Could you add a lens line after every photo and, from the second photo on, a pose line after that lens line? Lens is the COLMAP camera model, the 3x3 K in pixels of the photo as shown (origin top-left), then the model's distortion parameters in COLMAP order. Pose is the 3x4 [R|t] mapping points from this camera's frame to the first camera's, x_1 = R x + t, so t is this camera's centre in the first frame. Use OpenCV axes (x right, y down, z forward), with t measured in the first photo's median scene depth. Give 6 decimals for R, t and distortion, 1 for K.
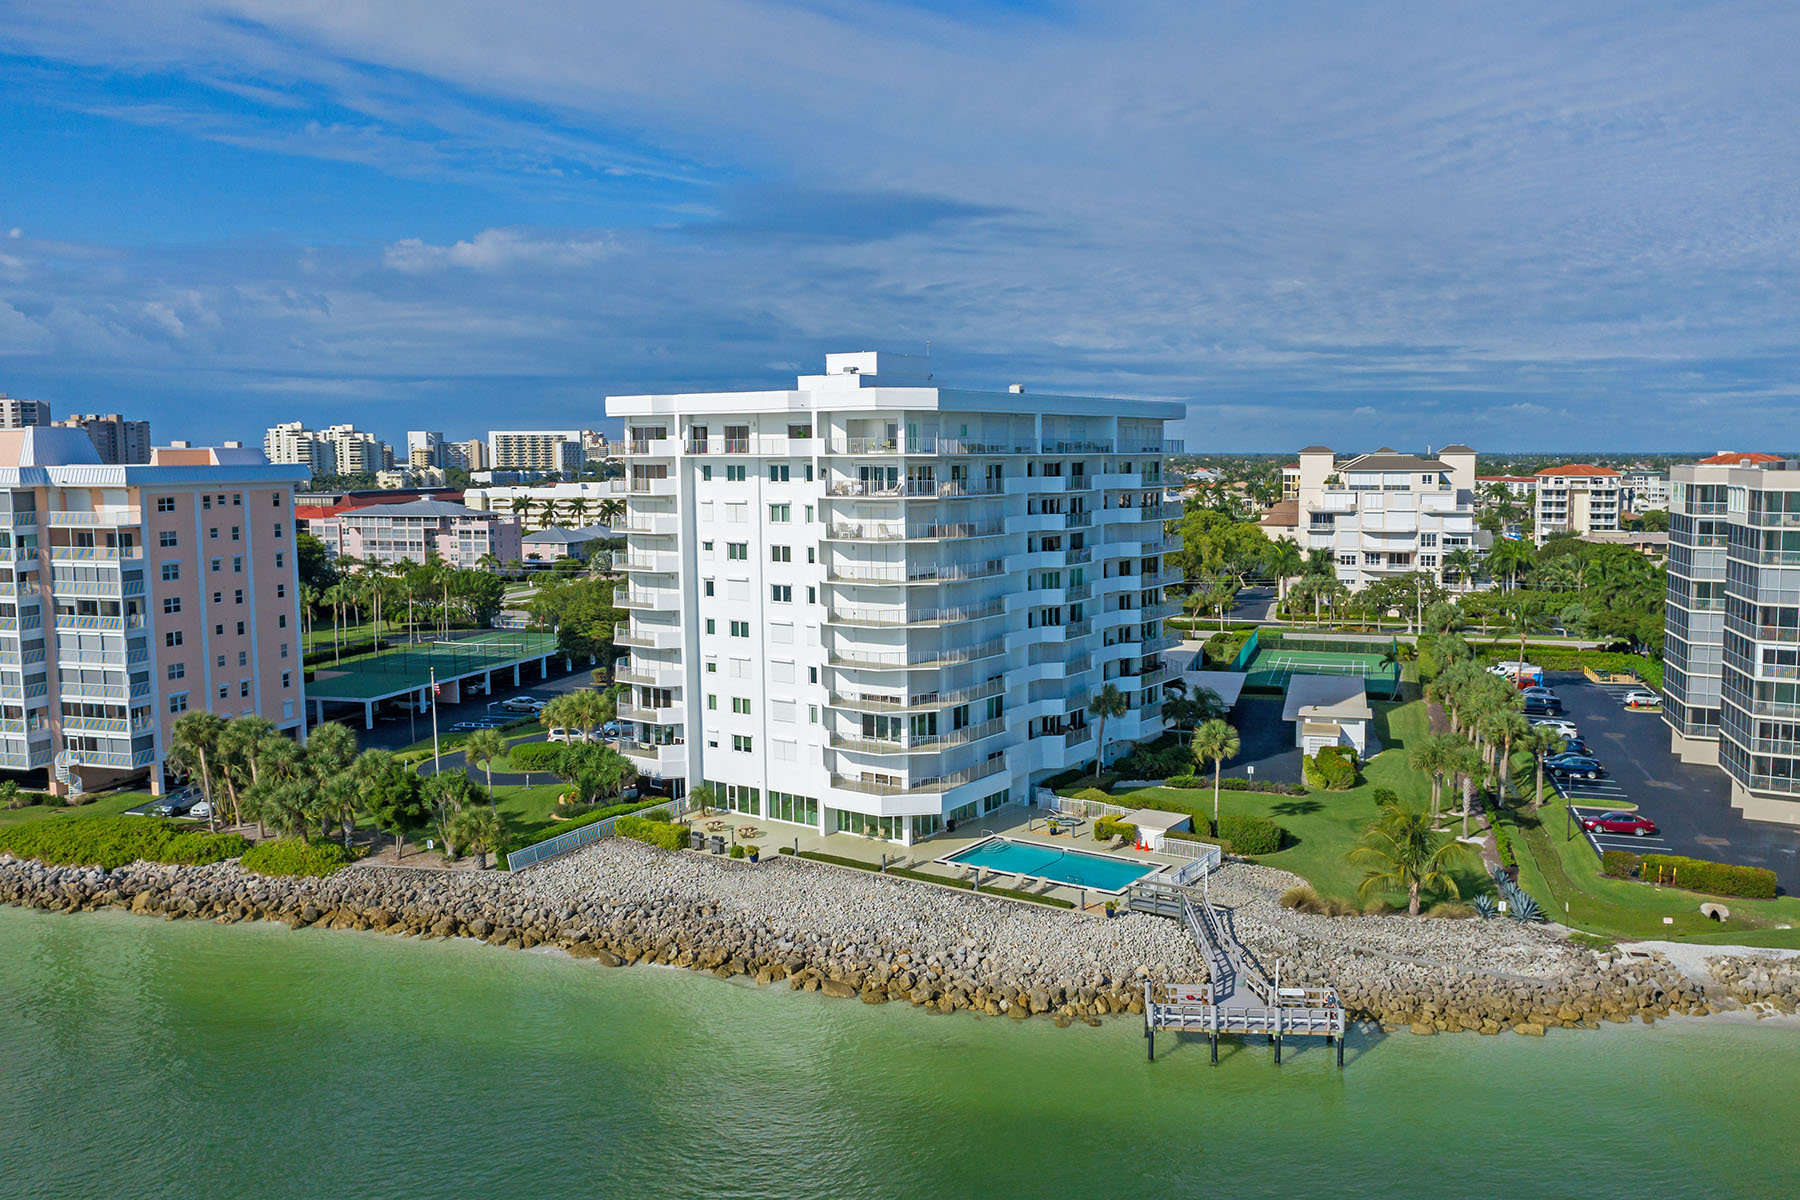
lens RADIAL K [[1459.7, 0, 900.0], [0, 1459.7, 600.0], [0, 0, 1]] dist [-0.020054, 0.012620]
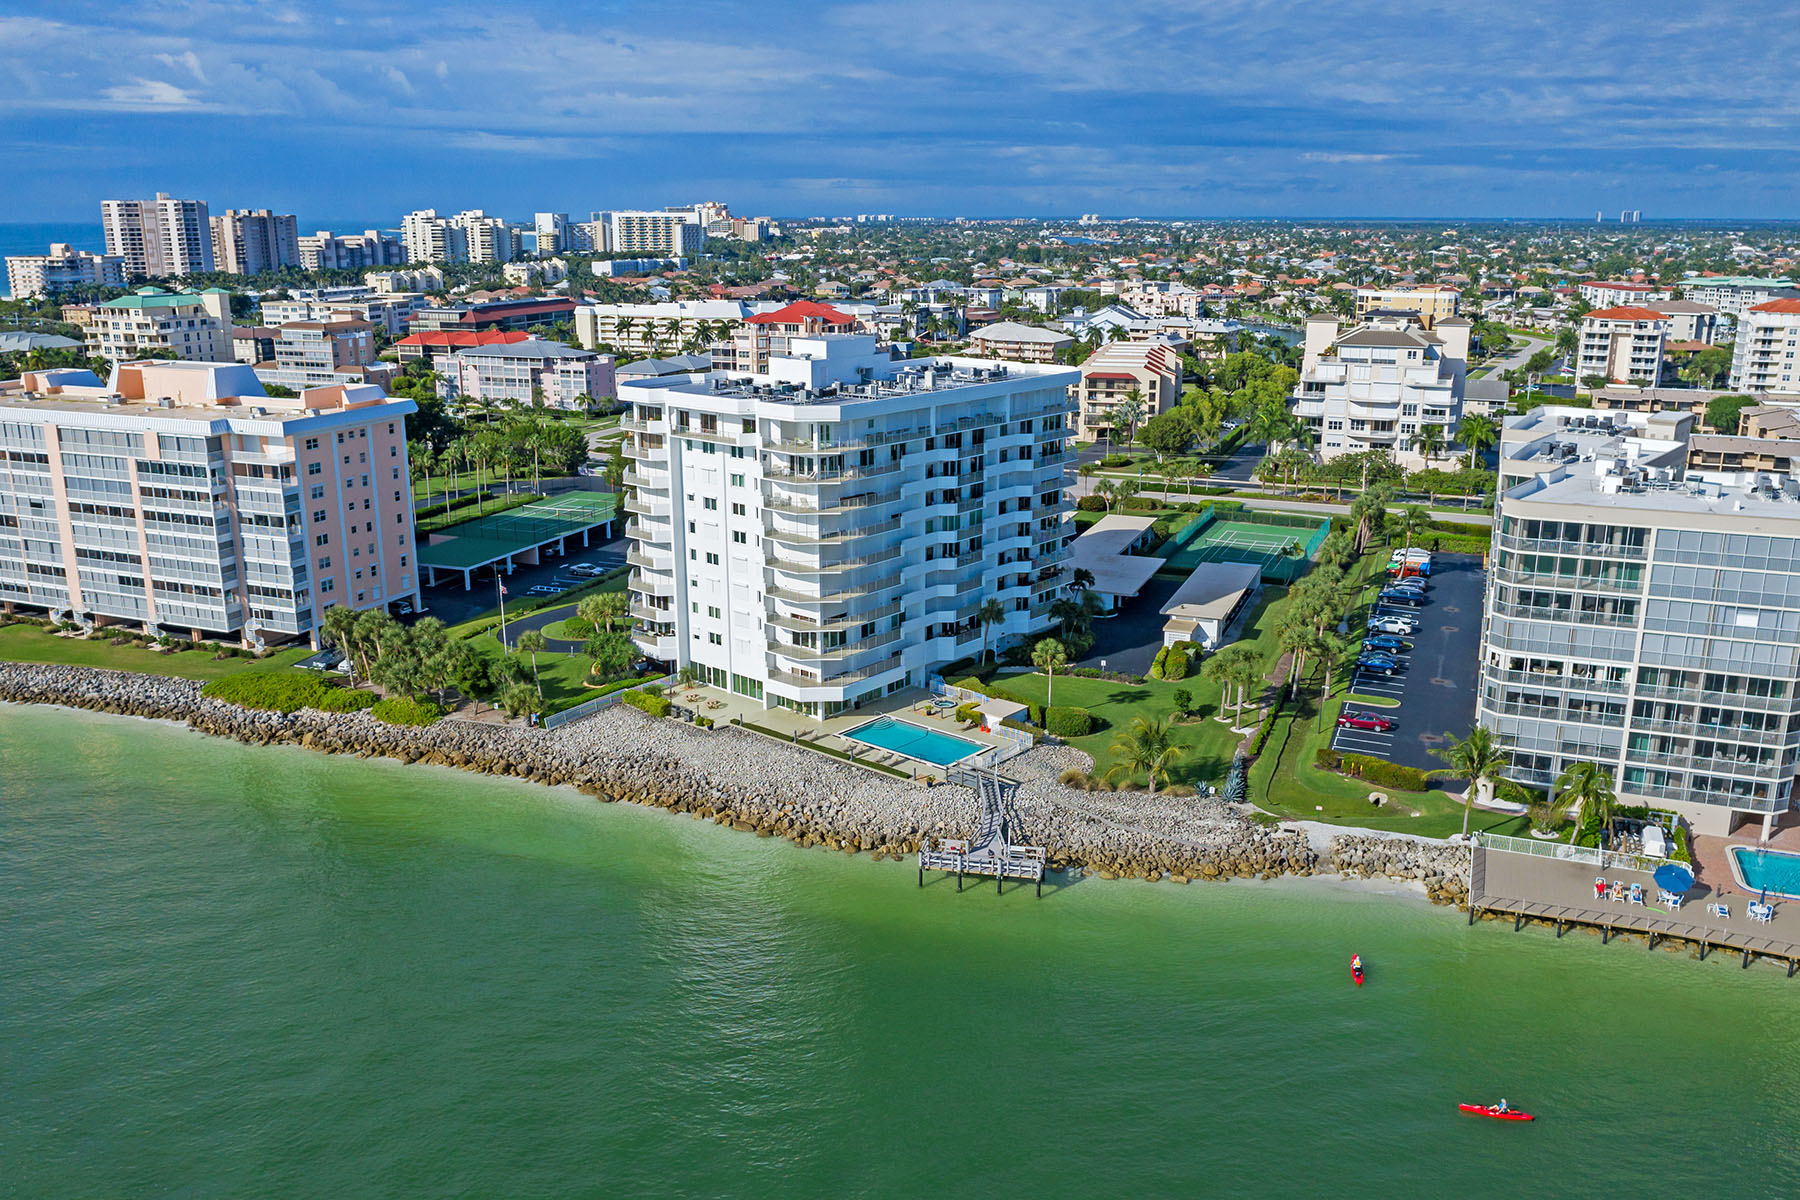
lens RADIAL K [[1484.8, 0, 900.0], [0, 1484.8, 600.0], [0, 0, 1]] dist [-0.007051, 0.004388]
pose [[0.994748, 0.038469, -0.094852, 0.201551], [-0.021819, 0.985083, 0.170690, -0.184911], [0.100004, -0.167724, 0.980749, -0.372395]]
